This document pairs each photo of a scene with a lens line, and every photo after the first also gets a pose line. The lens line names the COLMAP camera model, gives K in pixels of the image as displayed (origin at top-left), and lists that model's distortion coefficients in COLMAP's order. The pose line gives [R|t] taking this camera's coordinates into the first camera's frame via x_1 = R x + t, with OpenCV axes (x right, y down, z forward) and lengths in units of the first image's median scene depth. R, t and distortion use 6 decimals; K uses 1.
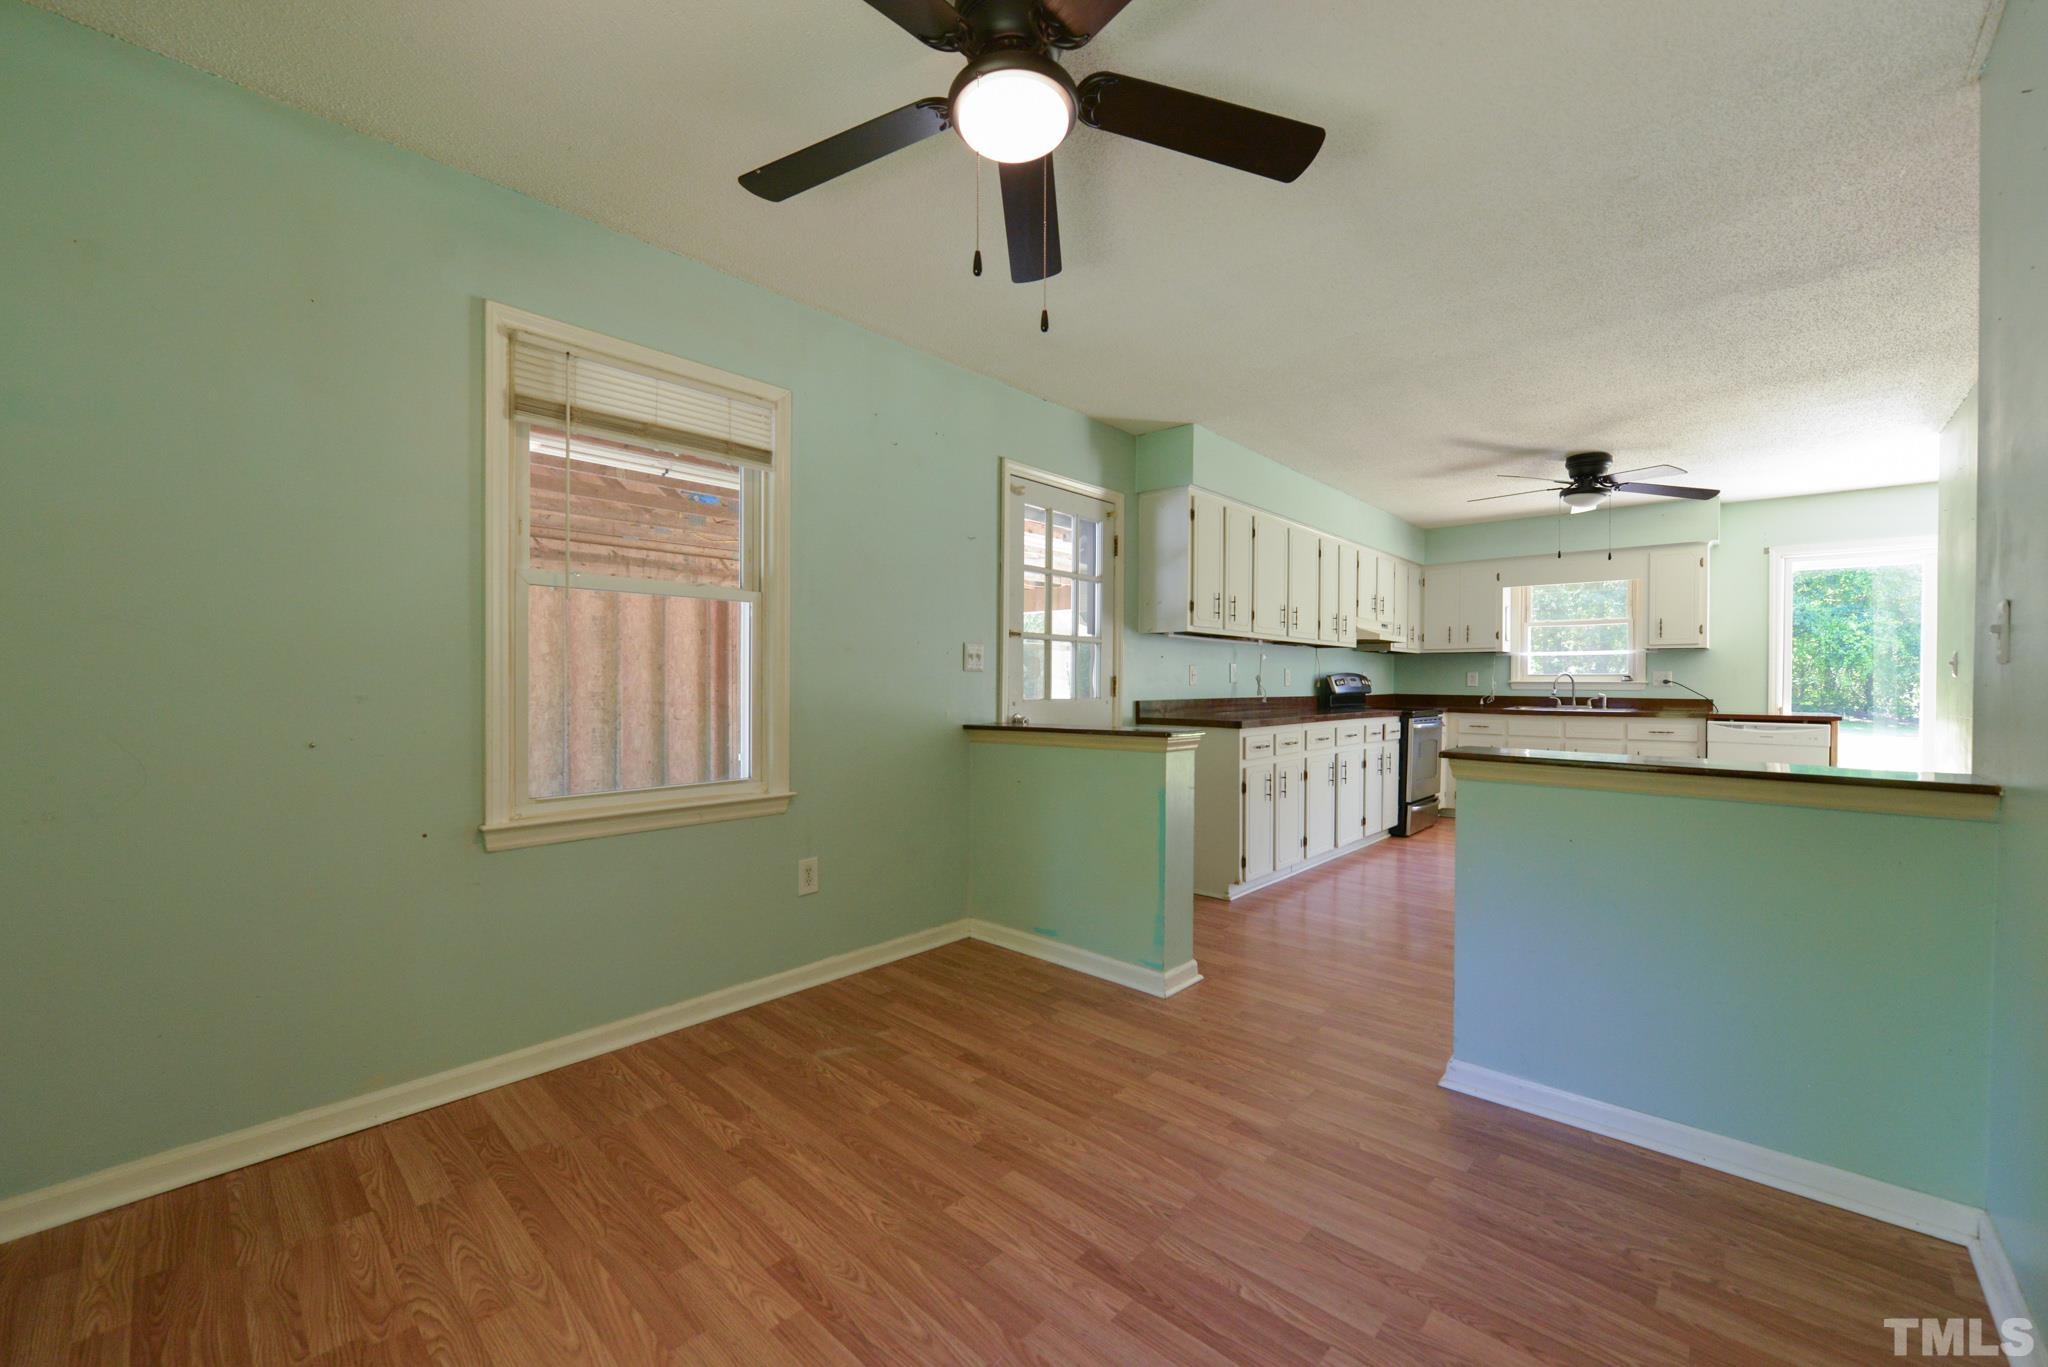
lens RADIAL K [[813.0, 0, 1024.0], [0, 813.0, 683.5], [0, 0, 1]] dist [-0.009984, -0.000634]
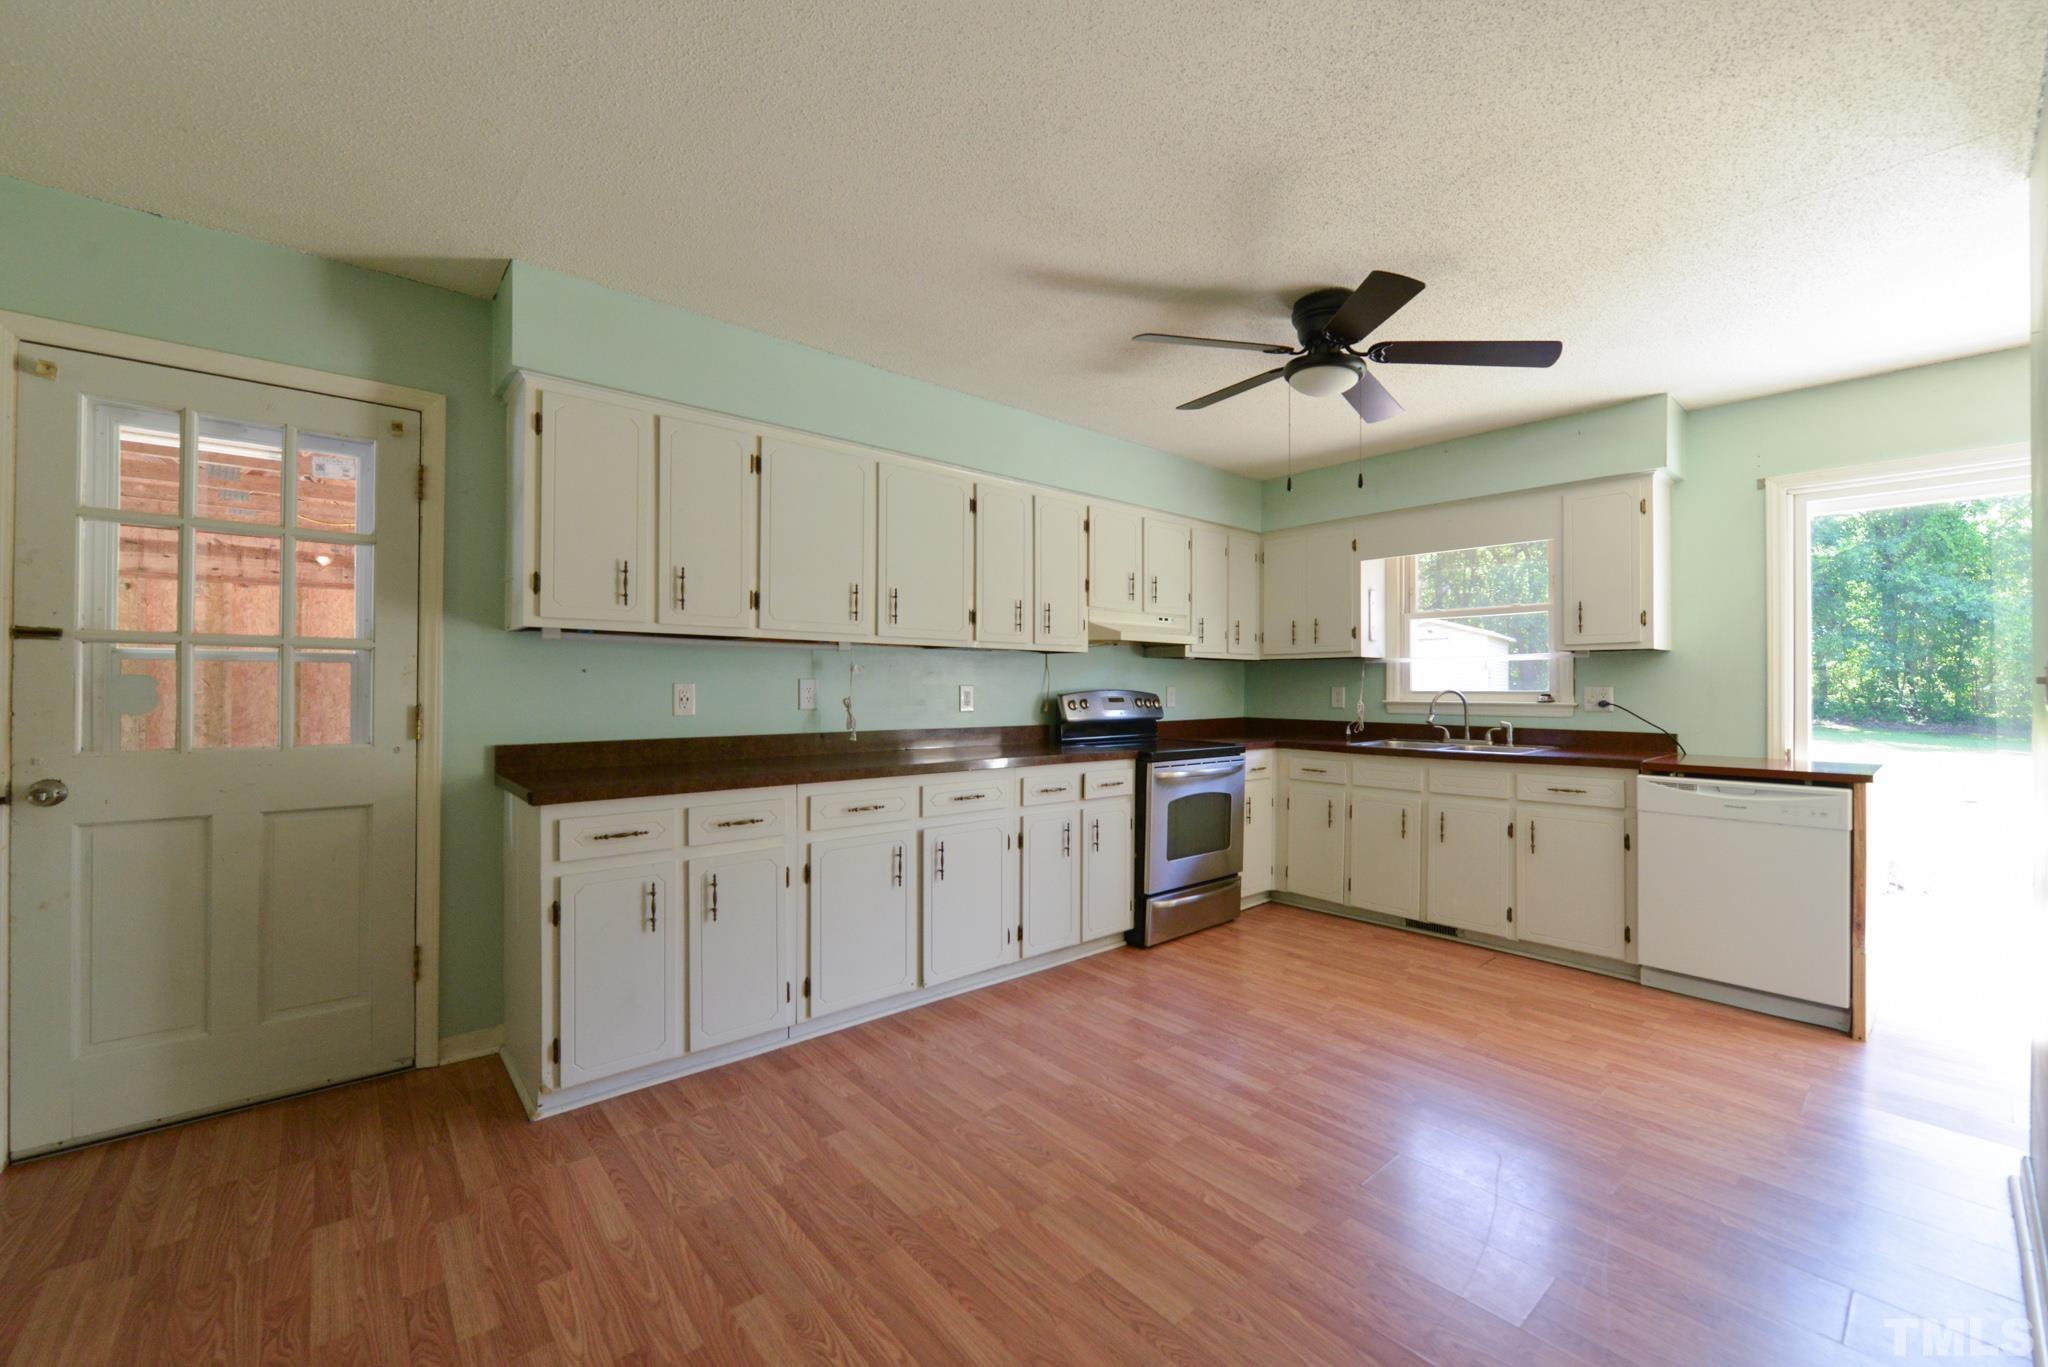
lens RADIAL K [[813.0, 0, 1024.0], [0, 813.0, 683.5], [0, 0, 1]] dist [-0.009984, -0.000634]
pose [[0.993190, -0.002291, -0.116480, 0.430194], [0.001268, 0.999960, -0.008855, -0.013193], [0.116496, 0.008647, 0.993154, 0.333982]]
